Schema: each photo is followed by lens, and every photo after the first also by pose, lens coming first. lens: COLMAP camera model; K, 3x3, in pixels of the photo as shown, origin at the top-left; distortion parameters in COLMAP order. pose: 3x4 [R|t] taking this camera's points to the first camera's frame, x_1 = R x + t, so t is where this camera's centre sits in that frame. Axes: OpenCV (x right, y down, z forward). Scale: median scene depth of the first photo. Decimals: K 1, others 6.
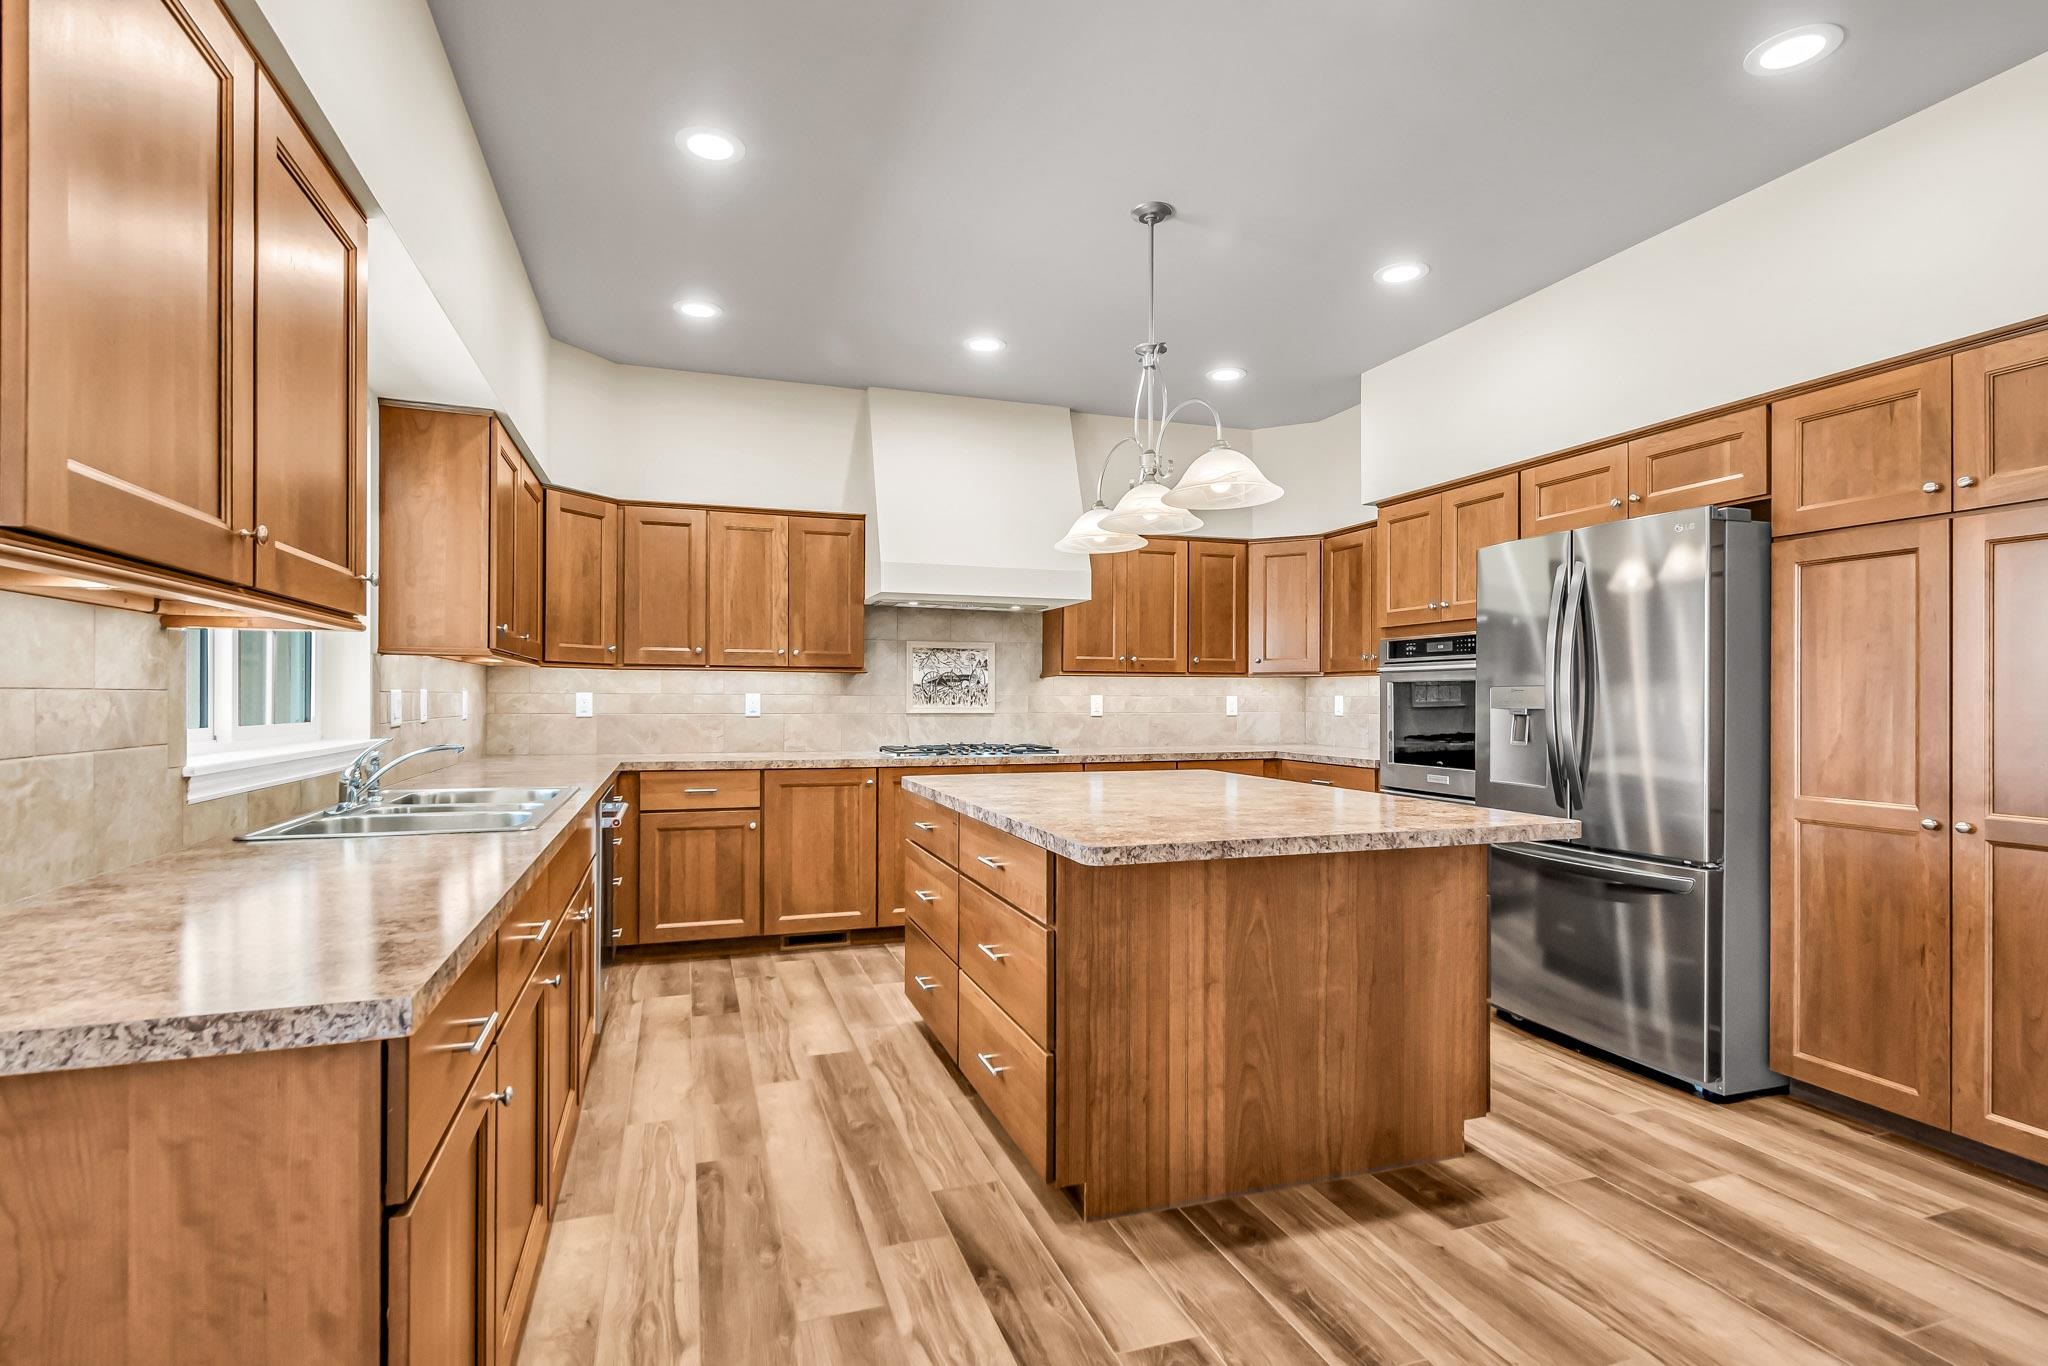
lens RADIAL K [[981.3, 0, 1018.0], [0, 981.3, 695.8], [0, 0, 1]] dist [0.000789, -0.000194]
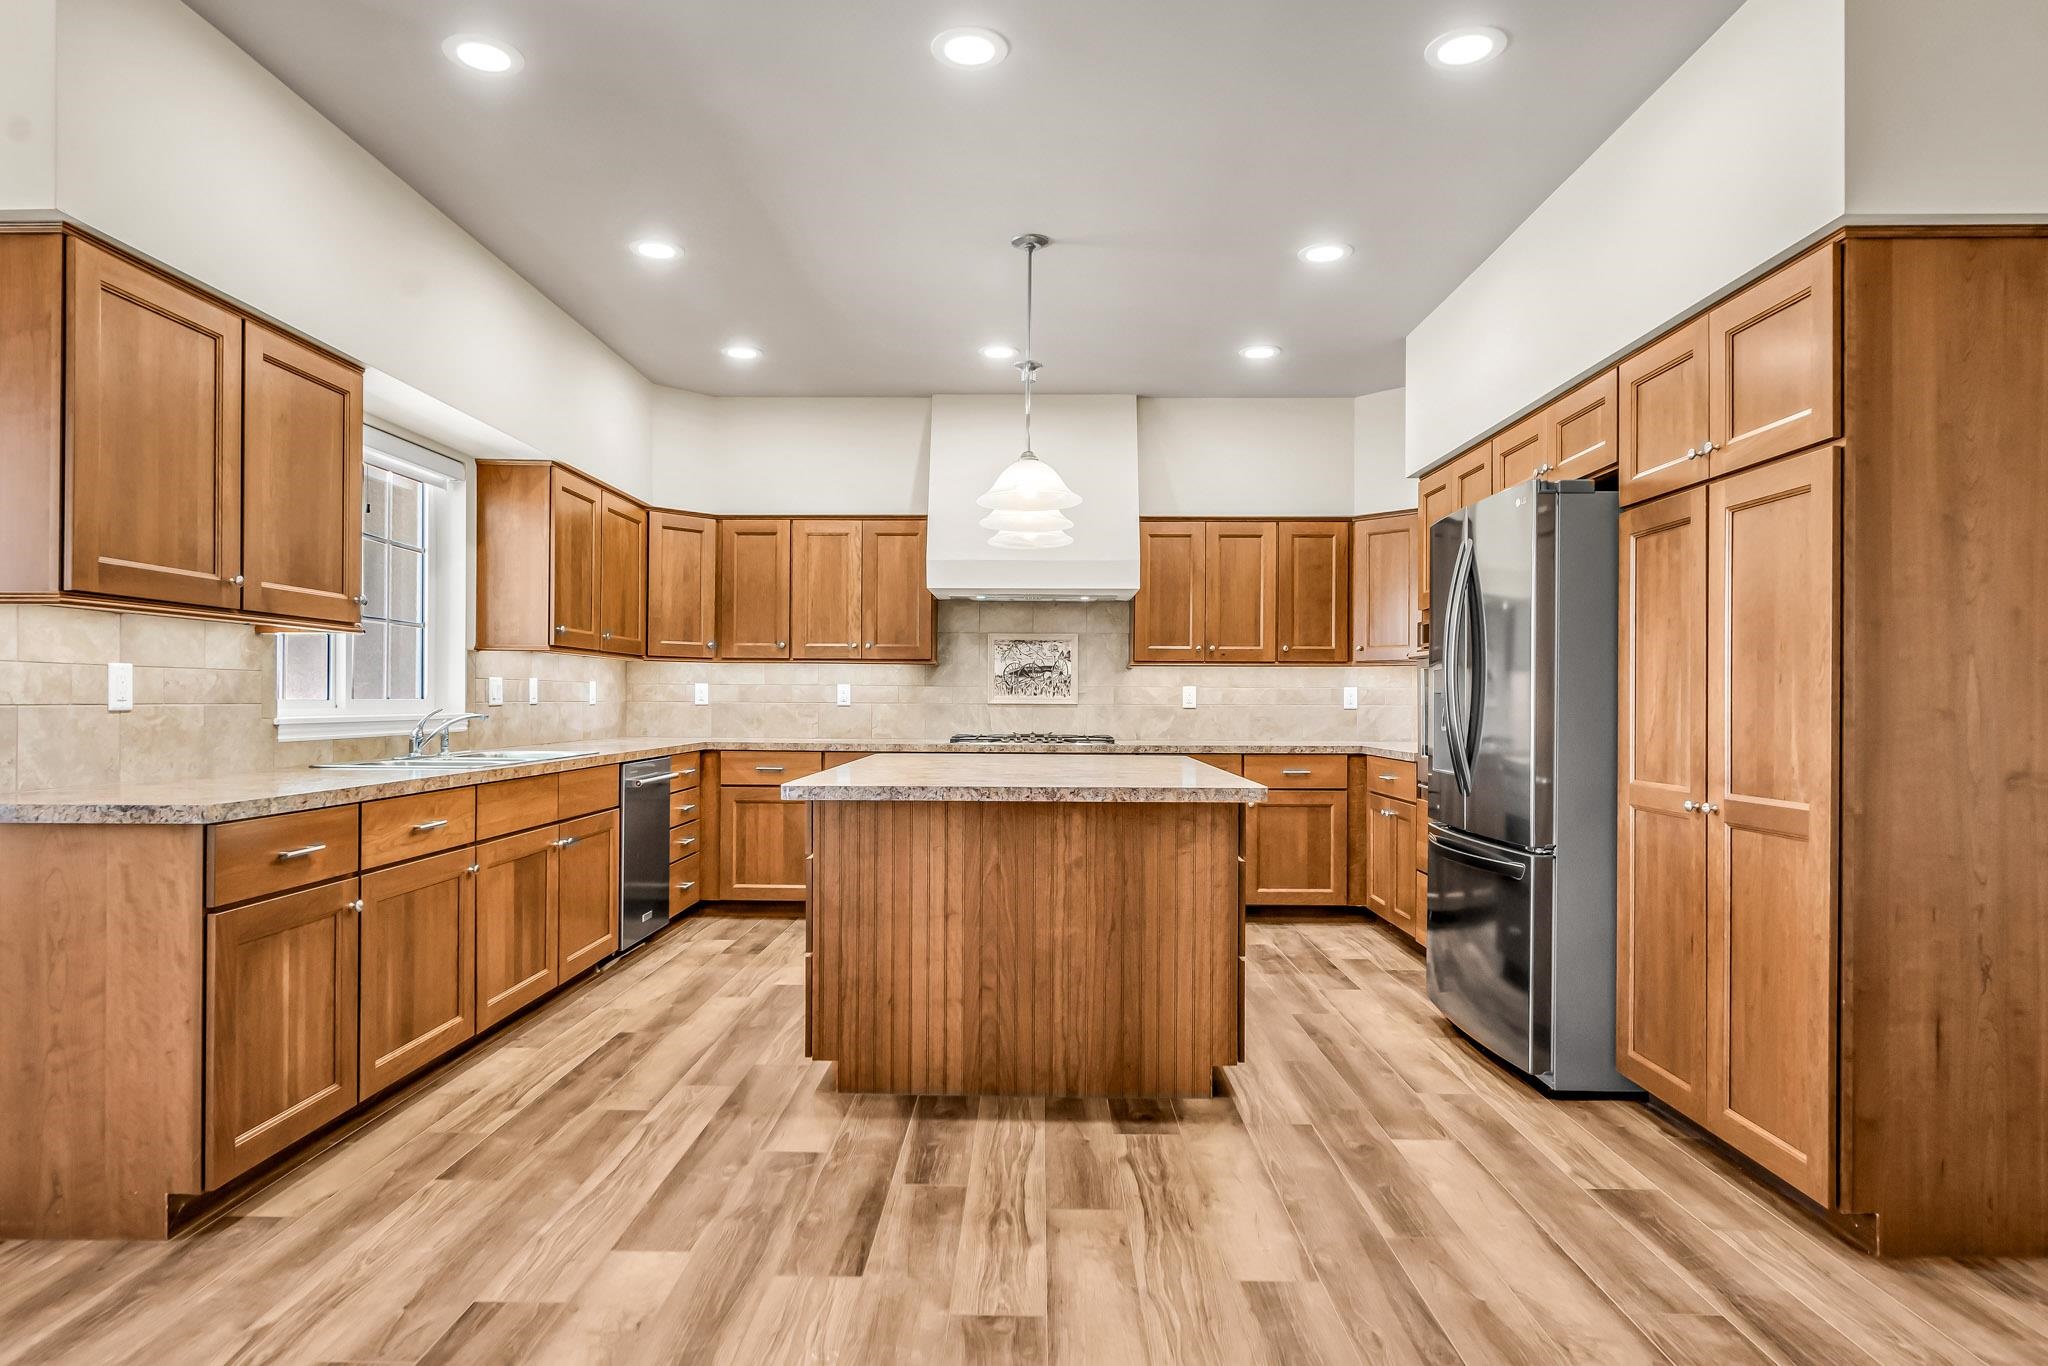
lens RADIAL K [[1162.9, 0, 1026.4], [0, 1162.9, 695.2], [0, 0, 1]] dist [-0.001656, 0.001449]
pose [[0.941683, 0.000212, -0.336501, 0.690857], [-0.001516, 0.999992, -0.003613, 0.027615], [0.336498, 0.003912, 0.941676, -0.280561]]
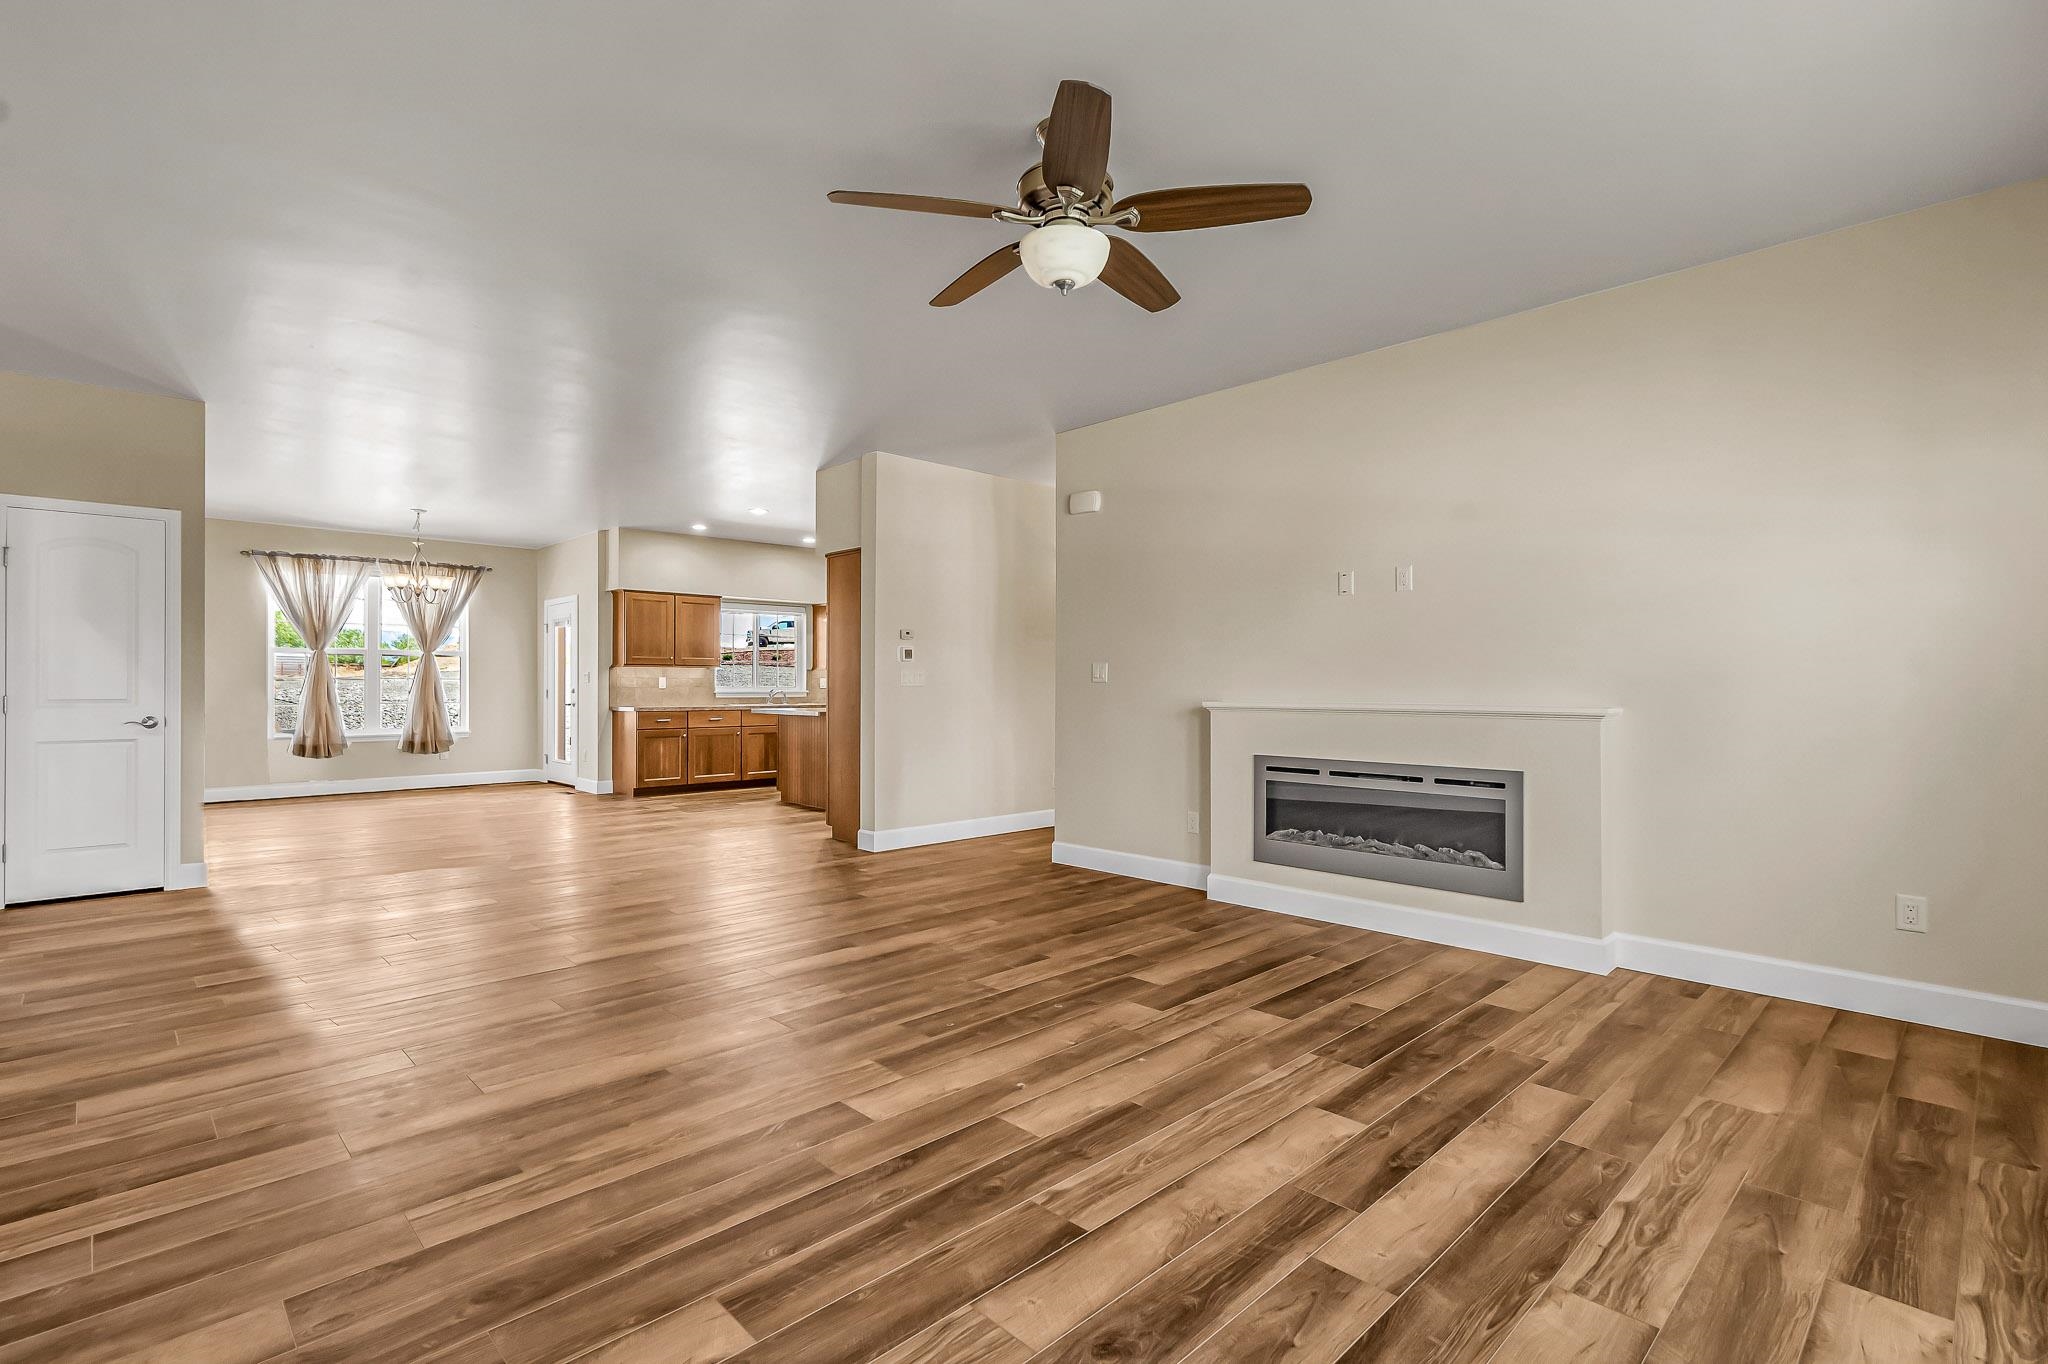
lens RADIAL K [[973.3, 0, 1024.0], [0, 973.3, 682.0], [0, 0, 1]] dist [0.000842, 0.000231]
pose [[0.429766, -0.004556, -0.902929, 3.787503], [0.001008, 0.999989, -0.004566, 0.031825], [0.902940, 0.001052, 0.429766, 0.109902]]
